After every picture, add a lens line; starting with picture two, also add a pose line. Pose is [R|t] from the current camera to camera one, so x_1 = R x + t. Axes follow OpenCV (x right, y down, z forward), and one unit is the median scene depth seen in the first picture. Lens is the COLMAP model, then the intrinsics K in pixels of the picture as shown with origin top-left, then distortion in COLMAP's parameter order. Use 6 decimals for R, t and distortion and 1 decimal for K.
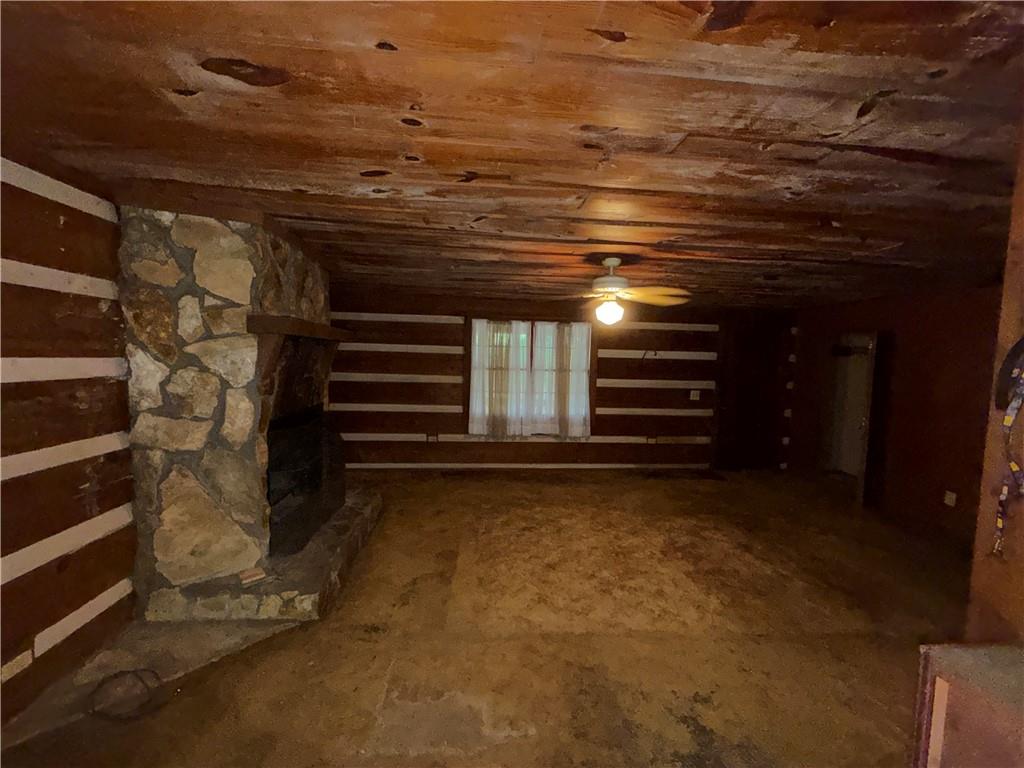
lens RADIAL K [[407.7, 0, 509.2], [0, 407.7, 385.5], [0, 0, 1]] dist [0.000518, -0.000036]
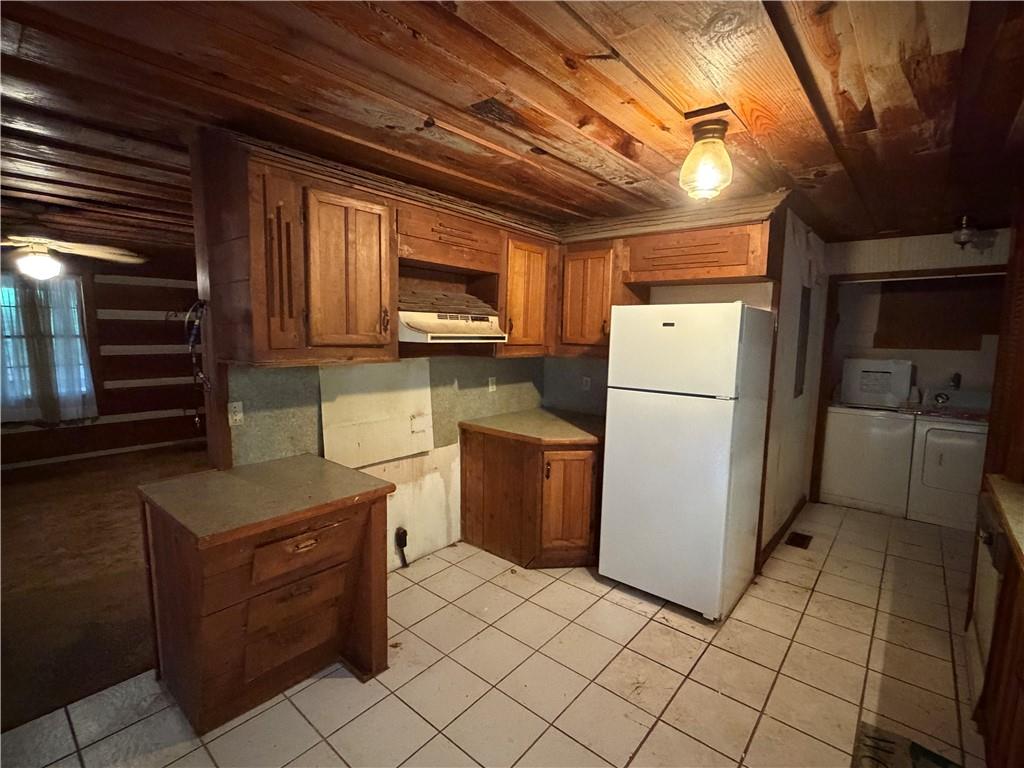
lens RADIAL K [[480.7, 0, 512.0], [0, 480.7, 384.0], [0, 0, 1]] dist [0.000951, 0.000101]
pose [[0.717913, -0.093347, 0.689846, 0.153197], [0.052594, 0.995410, 0.079961, 0.029446], [-0.694143, -0.021123, 0.719527, -0.302412]]
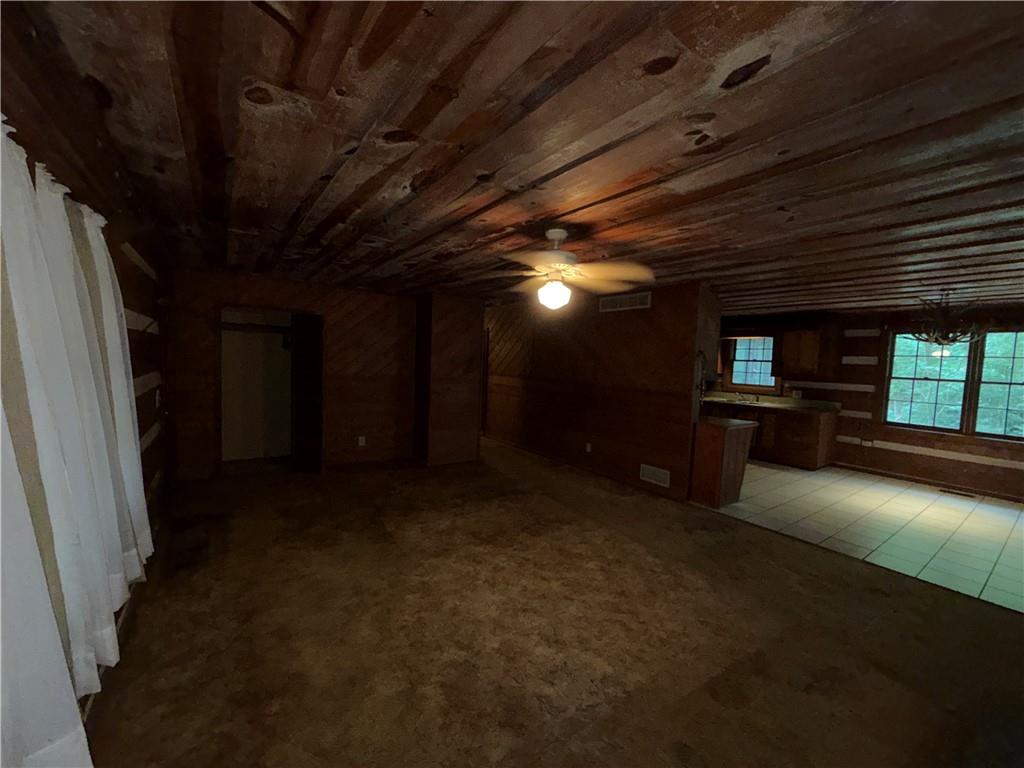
lens RADIAL K [[409.2, 0, 510.1], [0, 409.2, 386.2], [0, 0, 1]] dist [-0.001286, 0.000073]
pose [[-0.496041, -0.102247, 0.862258, -0.299556], [0.010893, 0.992232, 0.123926, -0.064508], [-0.868231, 0.070865, -0.491074, 0.993655]]
